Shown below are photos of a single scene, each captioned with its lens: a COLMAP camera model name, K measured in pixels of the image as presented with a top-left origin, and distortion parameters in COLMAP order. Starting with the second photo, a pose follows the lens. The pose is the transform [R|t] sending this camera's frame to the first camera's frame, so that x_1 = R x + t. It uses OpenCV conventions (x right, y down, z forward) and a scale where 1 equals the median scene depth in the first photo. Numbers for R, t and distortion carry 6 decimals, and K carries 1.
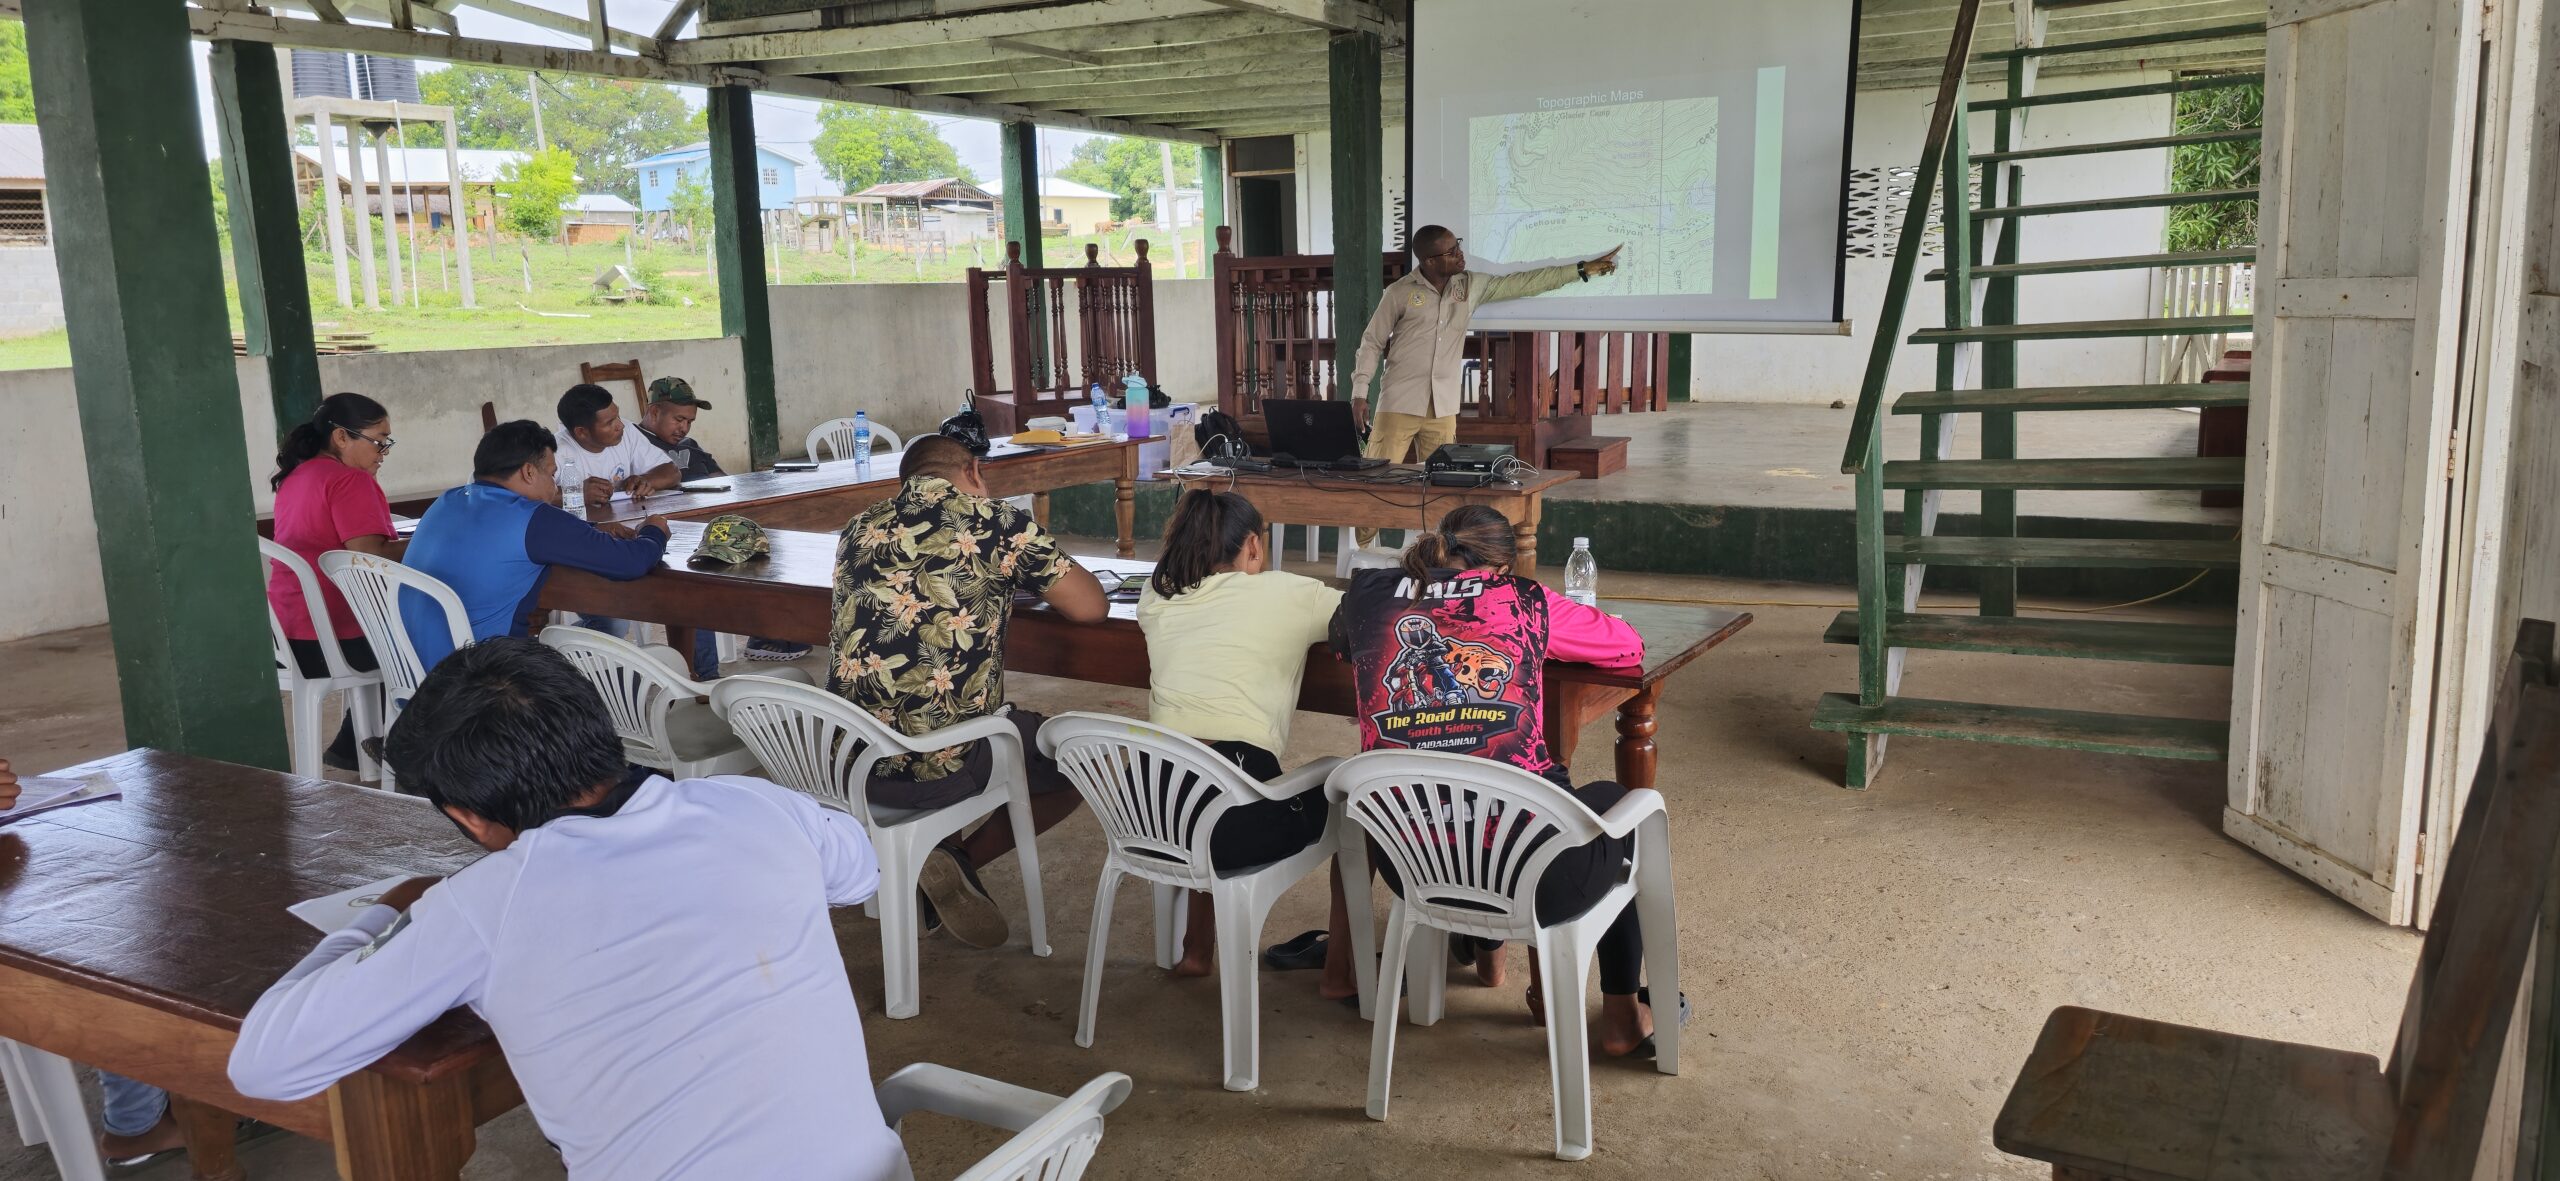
lens RADIAL K [[1714.9, 0, 1282.0], [0, 1714.9, 582.4], [0, 0, 1]] dist [0.059747, -0.051025]
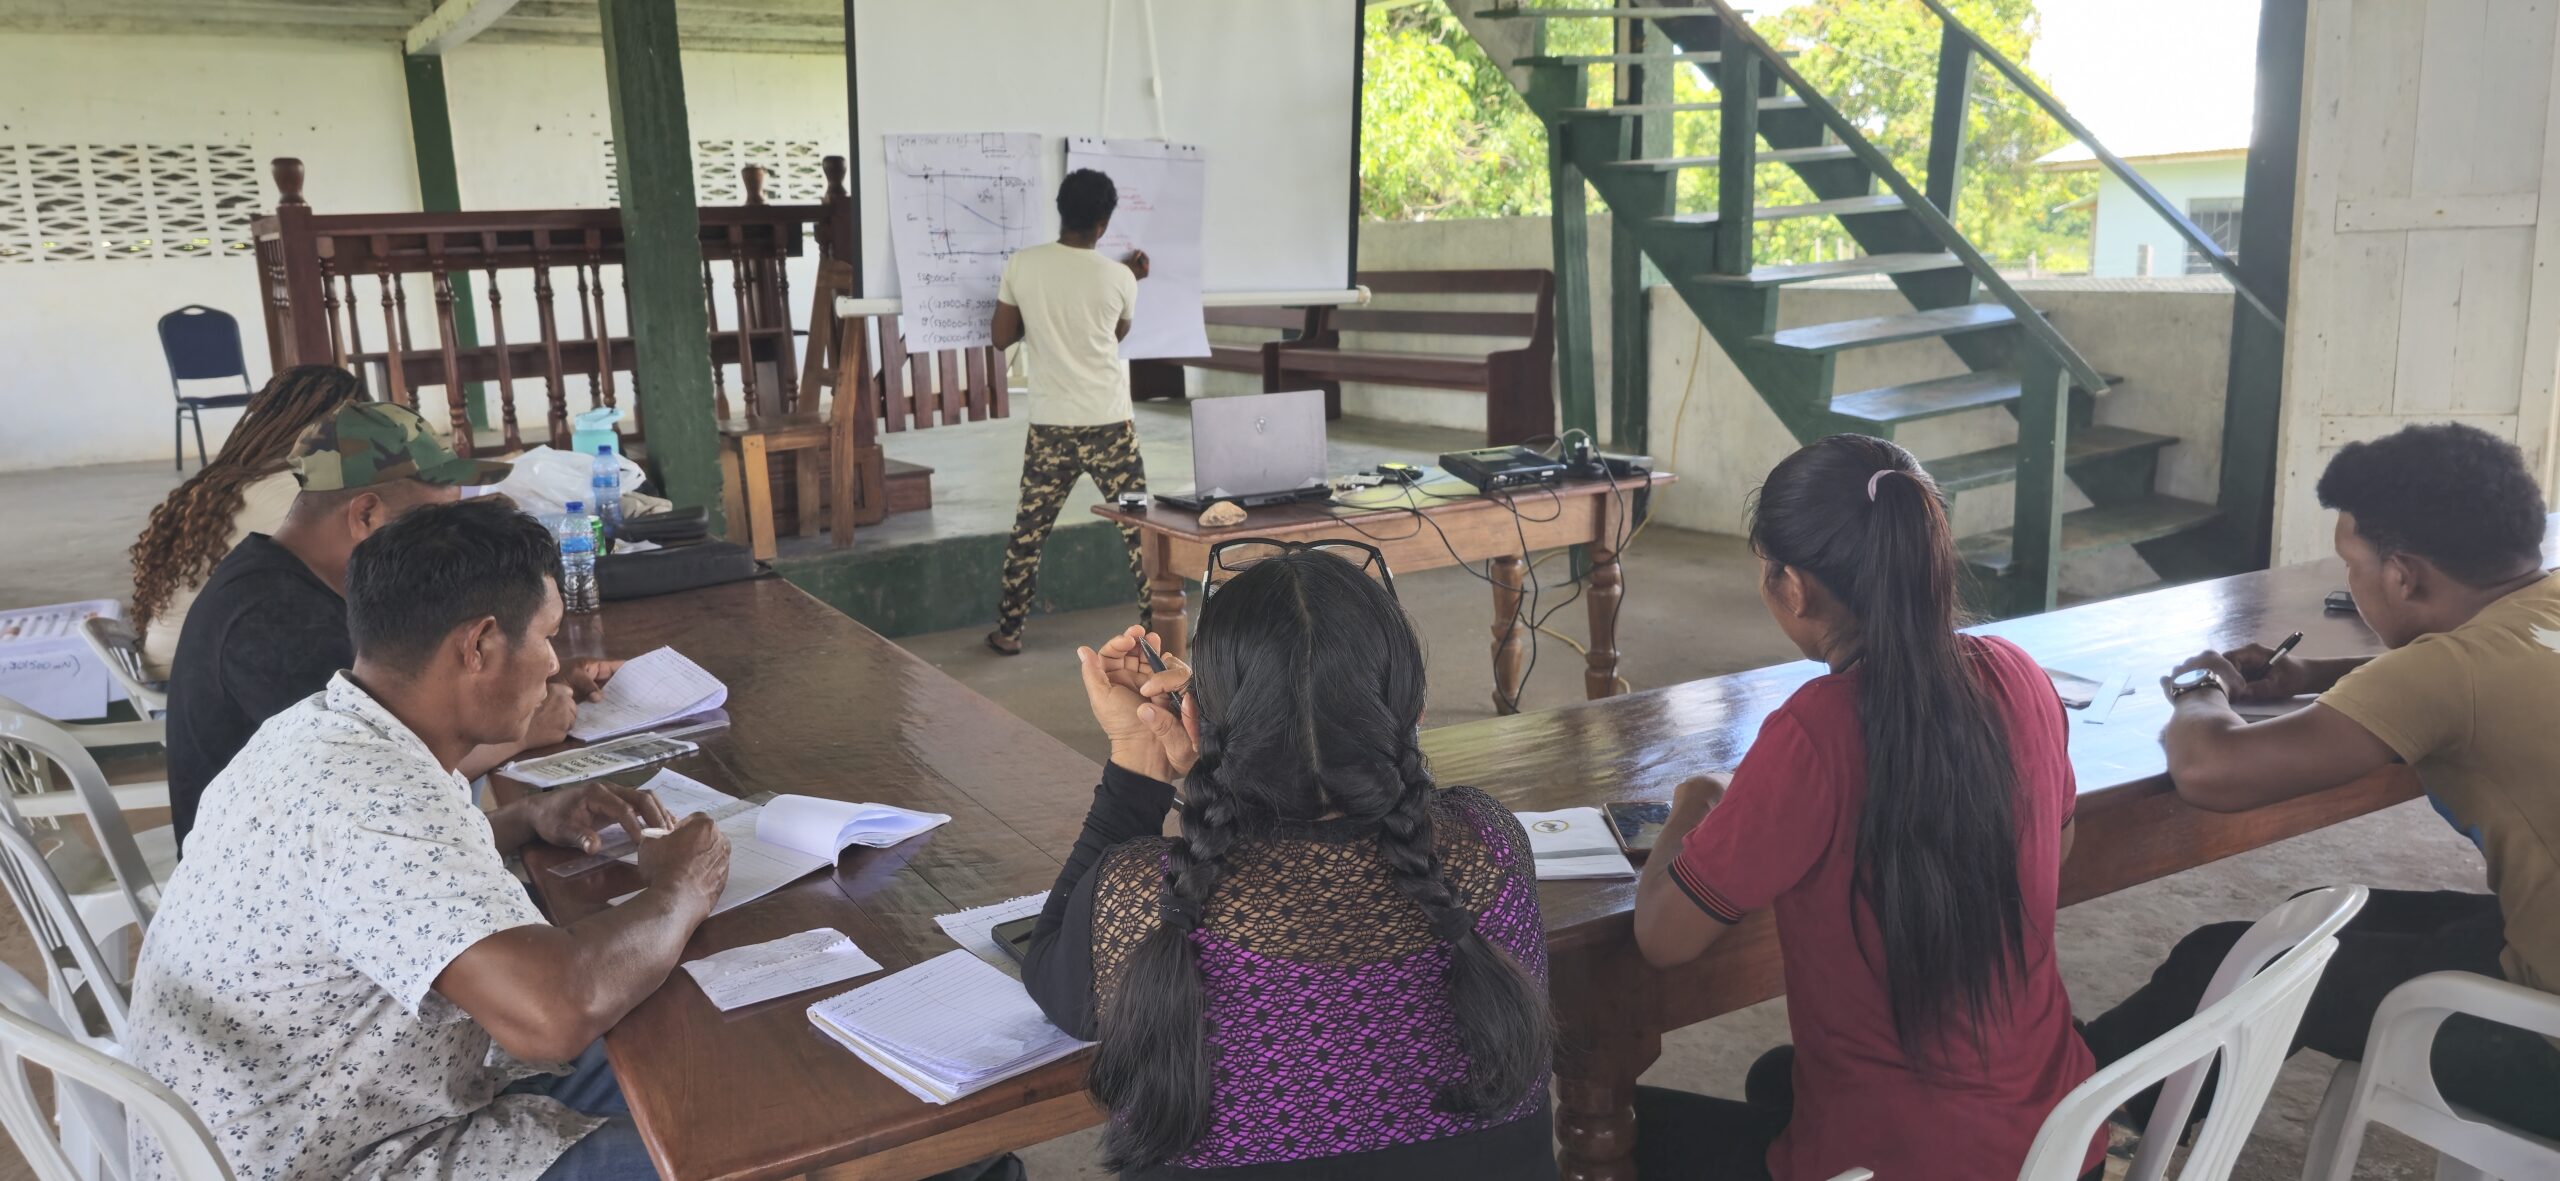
lens RADIAL K [[1714.9, 0, 1282.6], [0, 1714.9, 581.4], [0, 0, 1]] dist [0.059747, -0.051025]
pose [[0.485111, -0.164869, 0.858770, -0.643667], [0.176409, 0.980326, 0.088553, -0.108221], [-0.856474, 0.108537, 0.504651, 0.745605]]
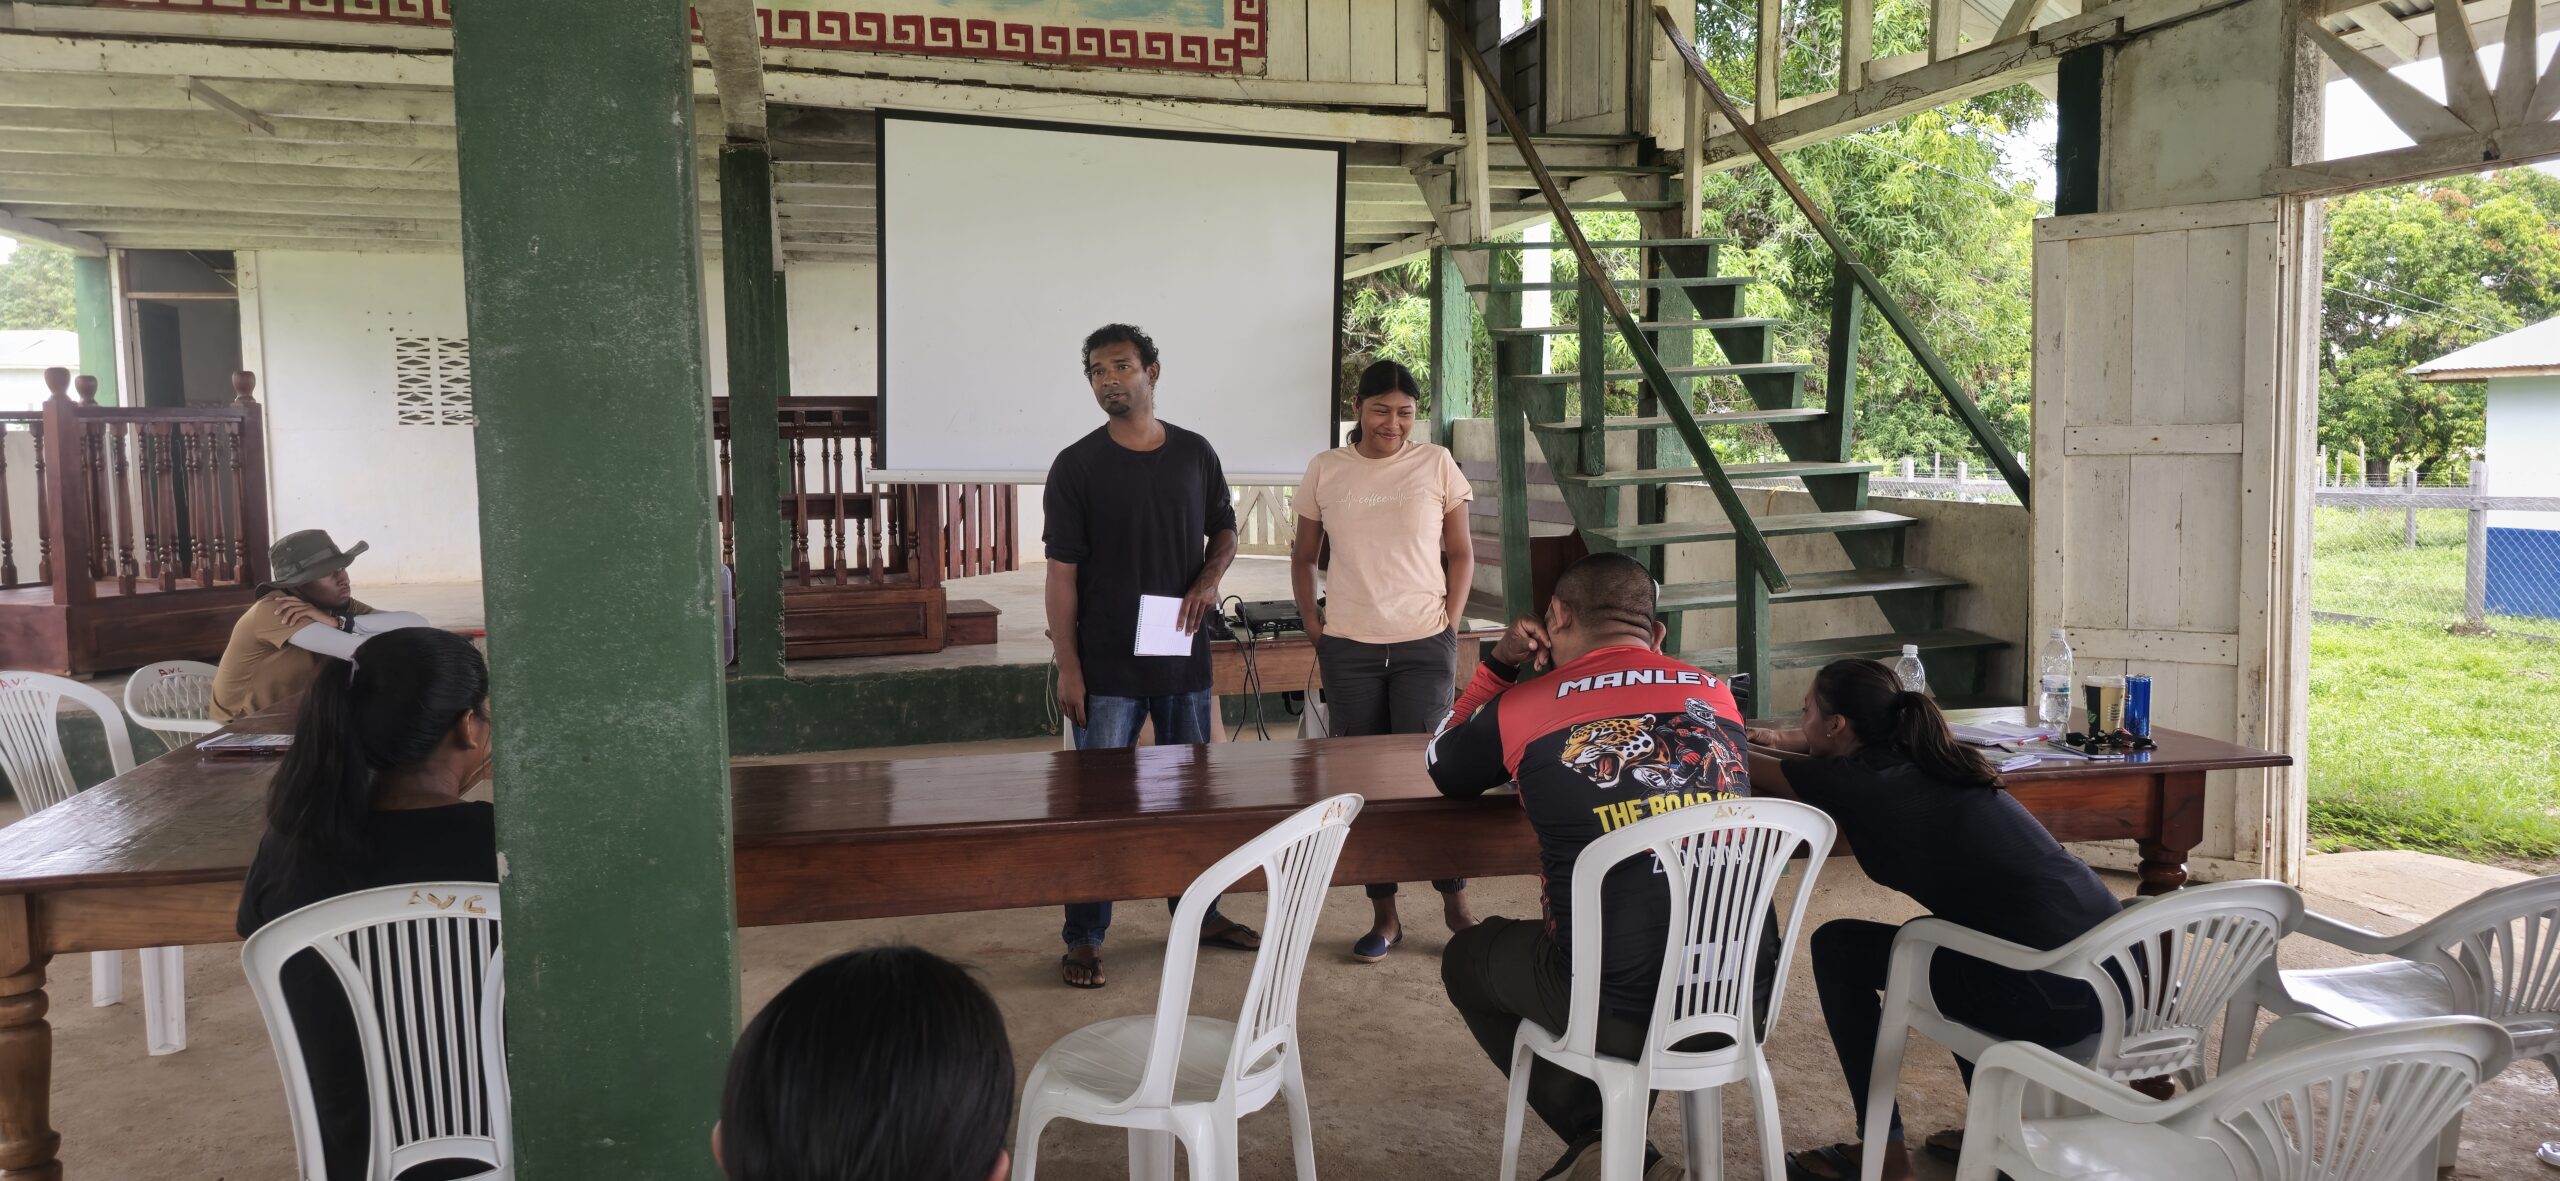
lens RADIAL K [[1714.9, 0, 1288.6], [0, 1714.9, 581.0], [0, 0, 1]] dist [0.059747, -0.051025]
pose [[0.708599, -0.043300, 0.704282, -0.563063], [0.115706, 0.991735, -0.055443, -0.037583], [-0.696060, 0.120777, 0.707752, 0.348882]]
